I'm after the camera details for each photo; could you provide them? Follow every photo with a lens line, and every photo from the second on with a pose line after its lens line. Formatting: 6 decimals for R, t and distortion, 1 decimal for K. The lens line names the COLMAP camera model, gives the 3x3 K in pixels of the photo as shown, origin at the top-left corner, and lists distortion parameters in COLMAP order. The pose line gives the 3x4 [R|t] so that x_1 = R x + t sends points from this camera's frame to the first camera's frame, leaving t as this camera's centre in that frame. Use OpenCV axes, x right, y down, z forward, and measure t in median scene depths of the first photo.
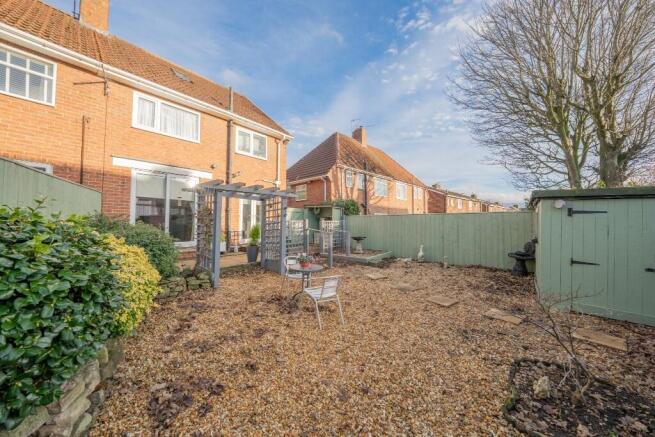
lens RADIAL K [[225.9, 0, 327.9], [0, 225.9, 216.2], [0, 0, 1]] dist [-0.011218, 0.000320]
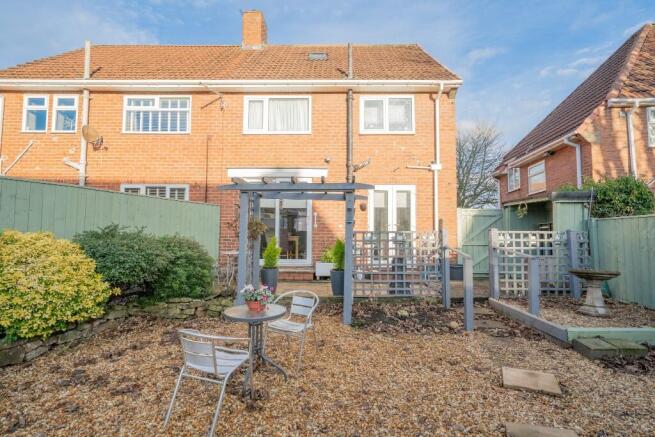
lens RADIAL K [[335.0, 0, 327.5], [0, 335.0, 218.5], [0, 0, 1]] dist [0.004001, 0.000532]
pose [[0.625375, -0.044251, -0.779069, 0.343477], [0.021310, 0.998987, -0.039637, 0.015375], [0.780033, 0.008185, 0.625685, 0.312117]]
